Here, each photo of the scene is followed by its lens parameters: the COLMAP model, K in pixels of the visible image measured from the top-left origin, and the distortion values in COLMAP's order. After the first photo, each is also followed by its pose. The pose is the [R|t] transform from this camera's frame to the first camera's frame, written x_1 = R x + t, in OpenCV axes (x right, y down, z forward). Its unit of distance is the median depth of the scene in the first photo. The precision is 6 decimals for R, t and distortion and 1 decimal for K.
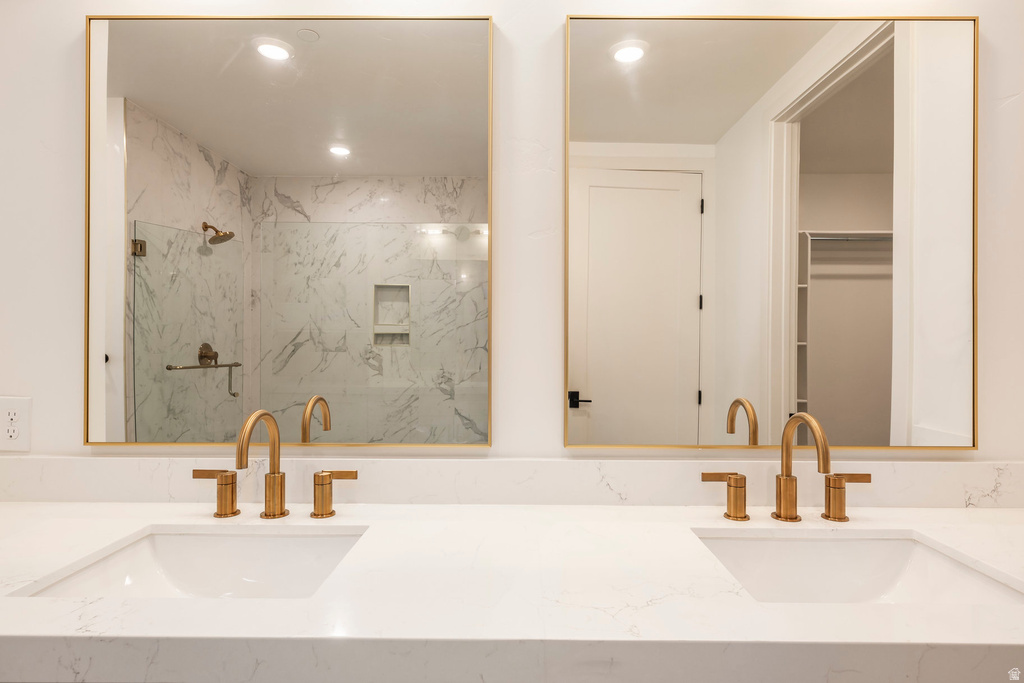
lens RADIAL K [[551.7, 0, 512.0], [0, 551.7, 341.5], [0, 0, 1]] dist [-0.002428, -0.000400]
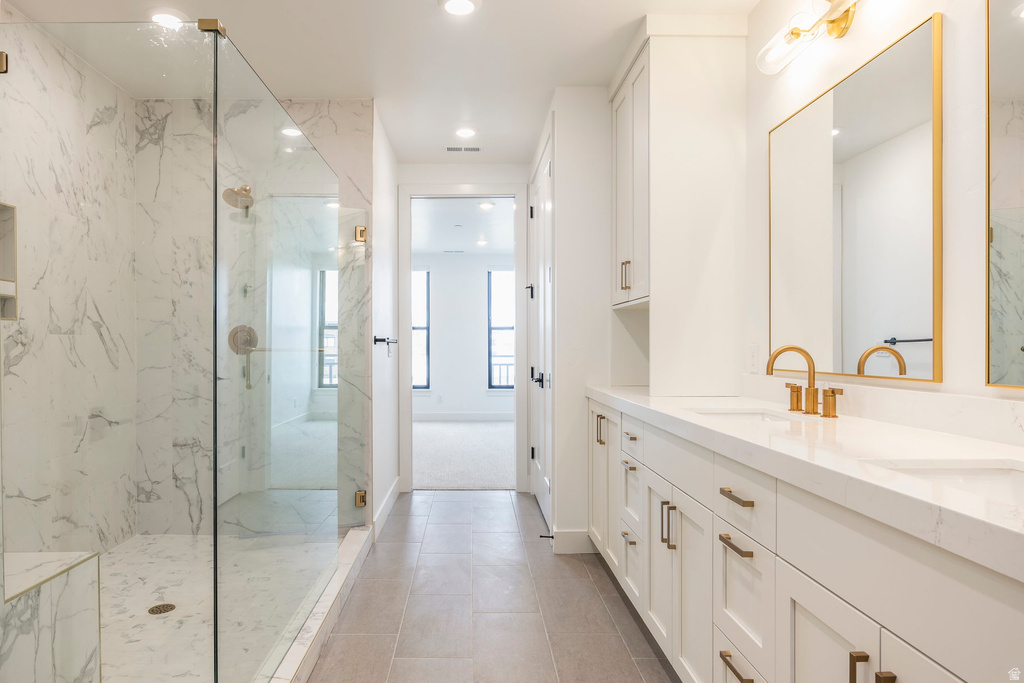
lens RADIAL K [[637.4, 0, 512.0], [0, 637.4, 341.5], [0, 0, 1]] dist [0.001234, 0.000545]
pose [[0.075778, -0.013064, -0.997039, 0.458036], [0.008038, 0.999890, -0.012490, 0.041909], [0.997092, -0.007068, 0.075874, 0.000306]]
